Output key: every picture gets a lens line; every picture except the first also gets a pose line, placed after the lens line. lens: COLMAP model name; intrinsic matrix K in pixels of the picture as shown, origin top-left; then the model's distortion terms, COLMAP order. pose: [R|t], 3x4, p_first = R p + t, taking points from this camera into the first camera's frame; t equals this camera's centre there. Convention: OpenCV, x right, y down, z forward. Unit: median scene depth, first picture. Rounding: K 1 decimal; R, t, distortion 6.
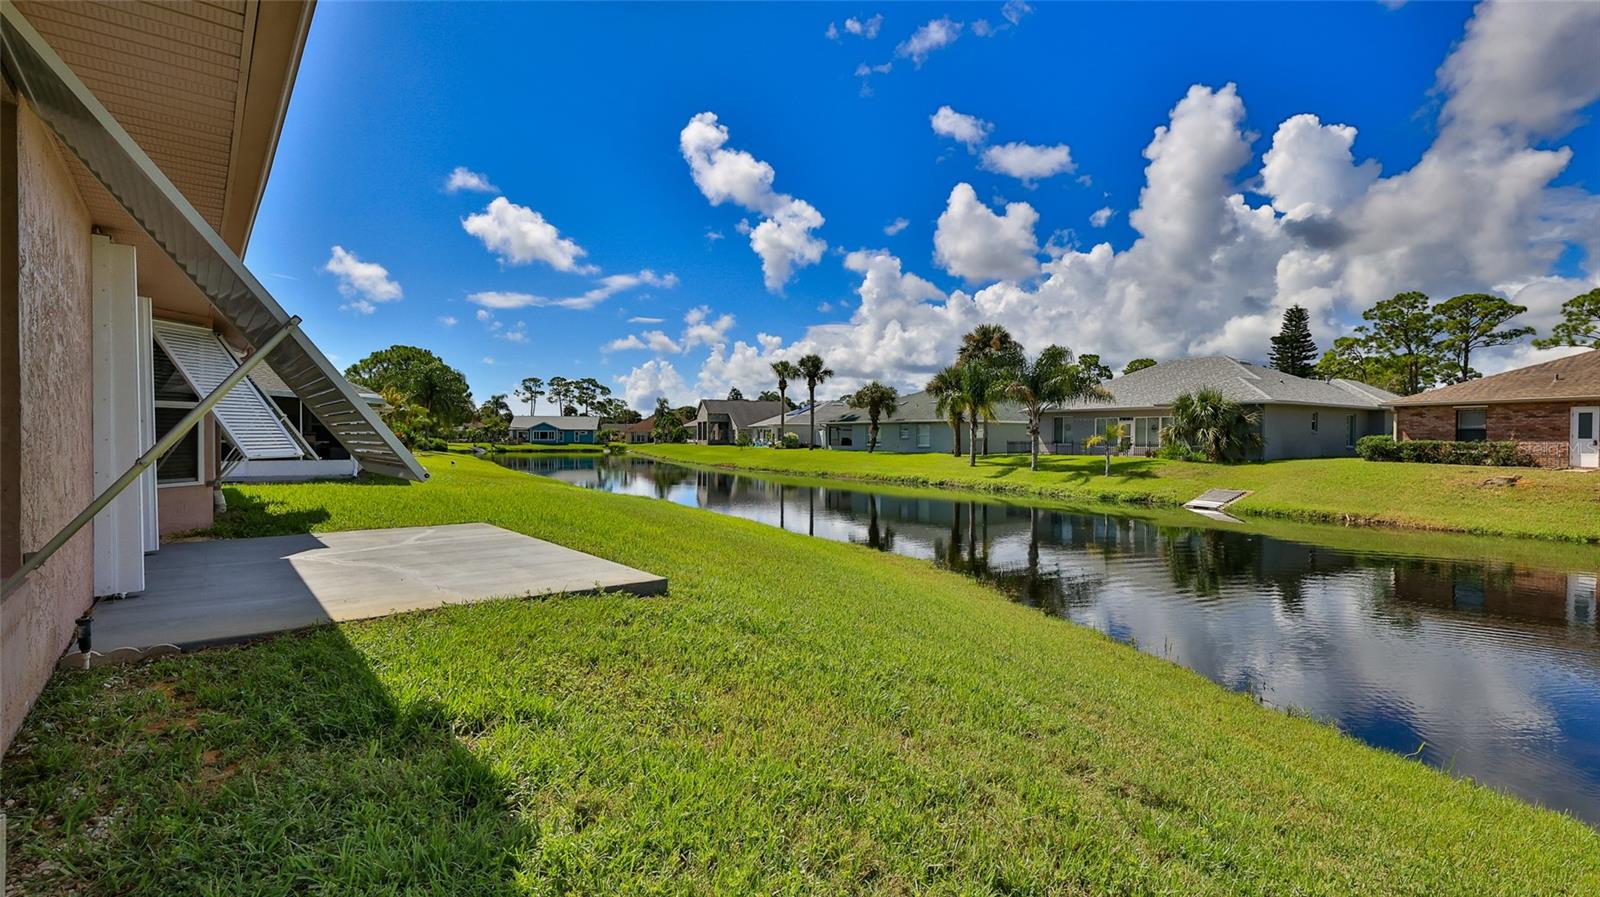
lens RADIAL K [[707.6, 0, 800.0], [0, 707.6, 448.5], [0, 0, 1]] dist [0.001684, 0.000269]
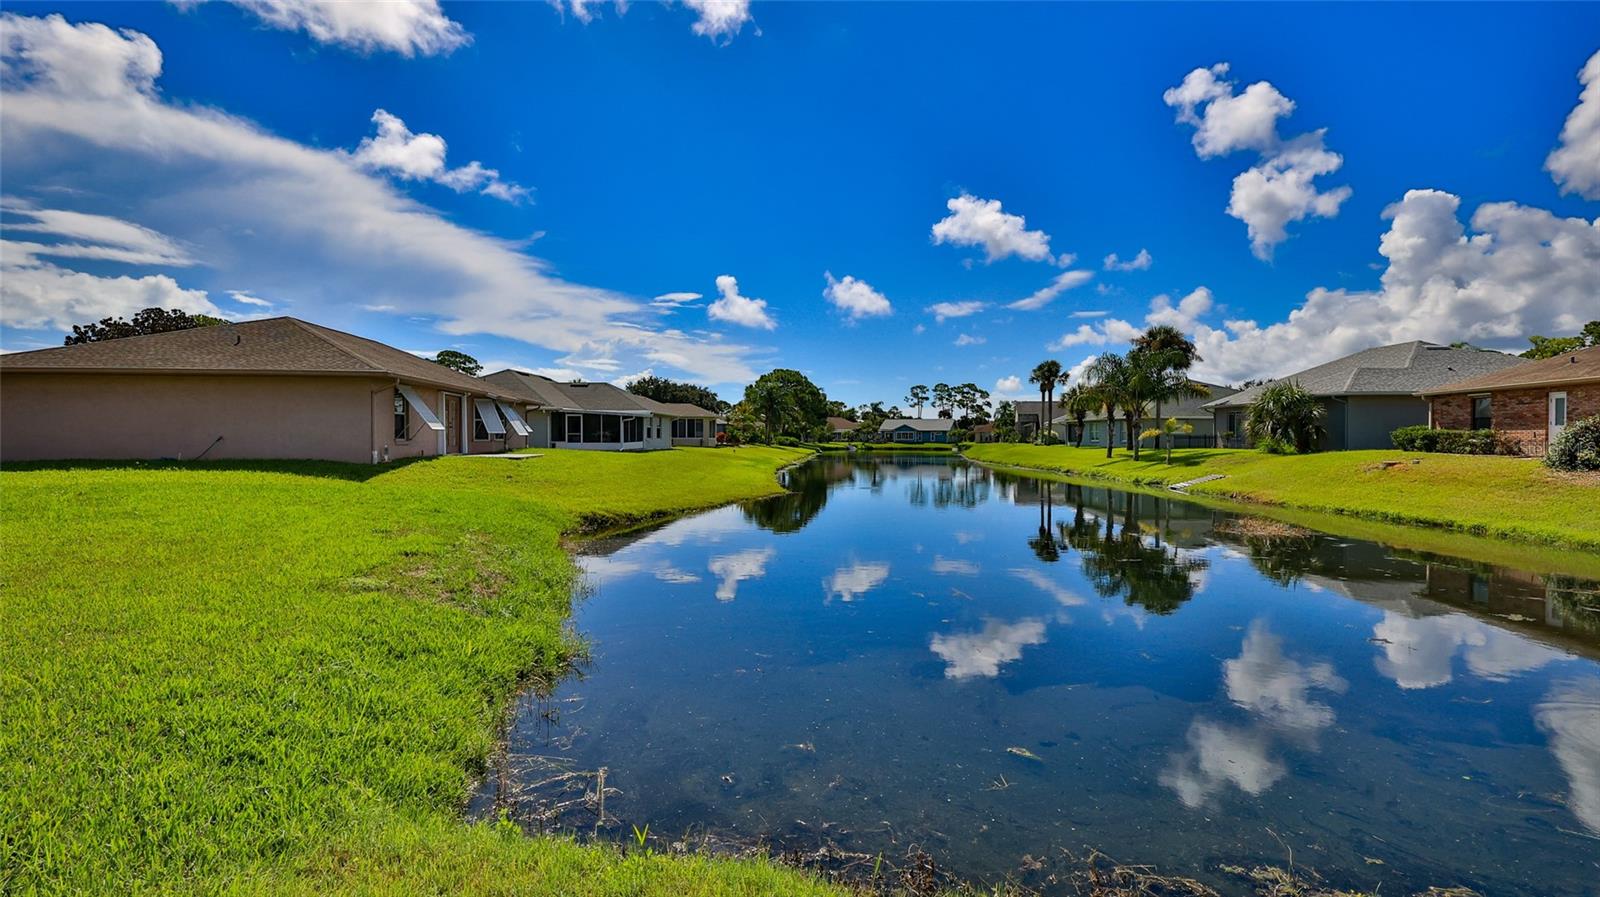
lens RADIAL K [[707.6, 0, 800.0], [0, 707.6, 448.5], [0, 0, 1]] dist [0.001684, 0.000269]
pose [[0.830167, 0.006147, -0.557481, 0.371986], [-0.007804, 0.999969, -0.000595, 0.012169], [0.557460, 0.004845, 0.830190, -0.171734]]
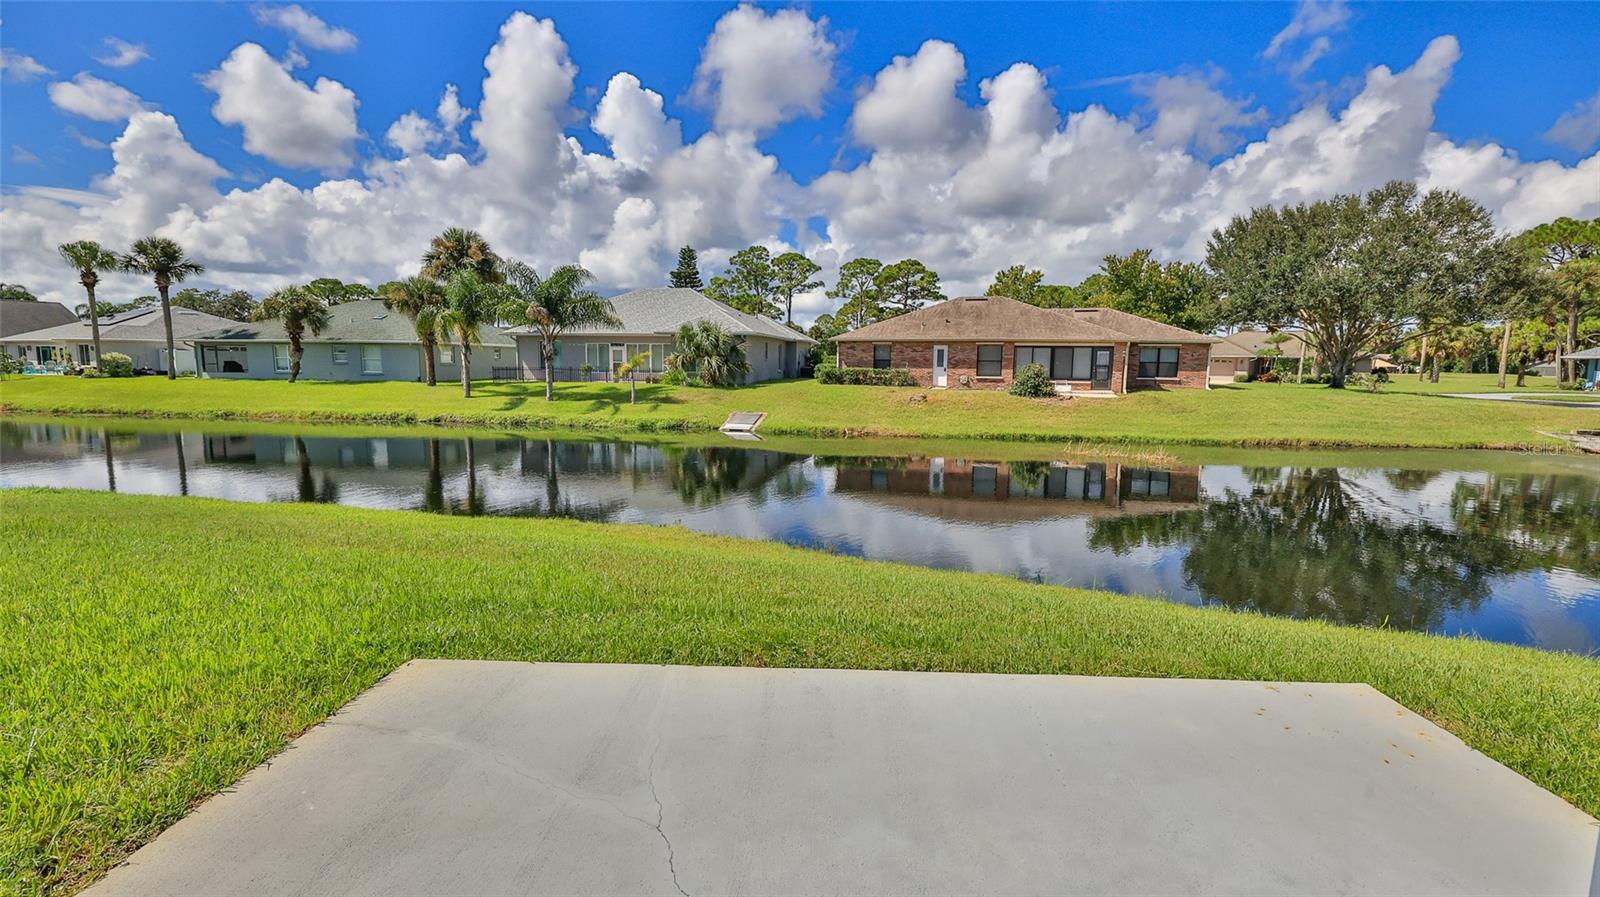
lens RADIAL K [[707.6, 0, 800.0], [0, 707.6, 448.5], [0, 0, 1]] dist [0.001684, 0.000269]
pose [[0.680649, -0.089740, 0.727093, -0.091394], [0.006666, 0.993187, 0.116342, -0.008704], [-0.732580, -0.074341, 0.676610, 0.091578]]
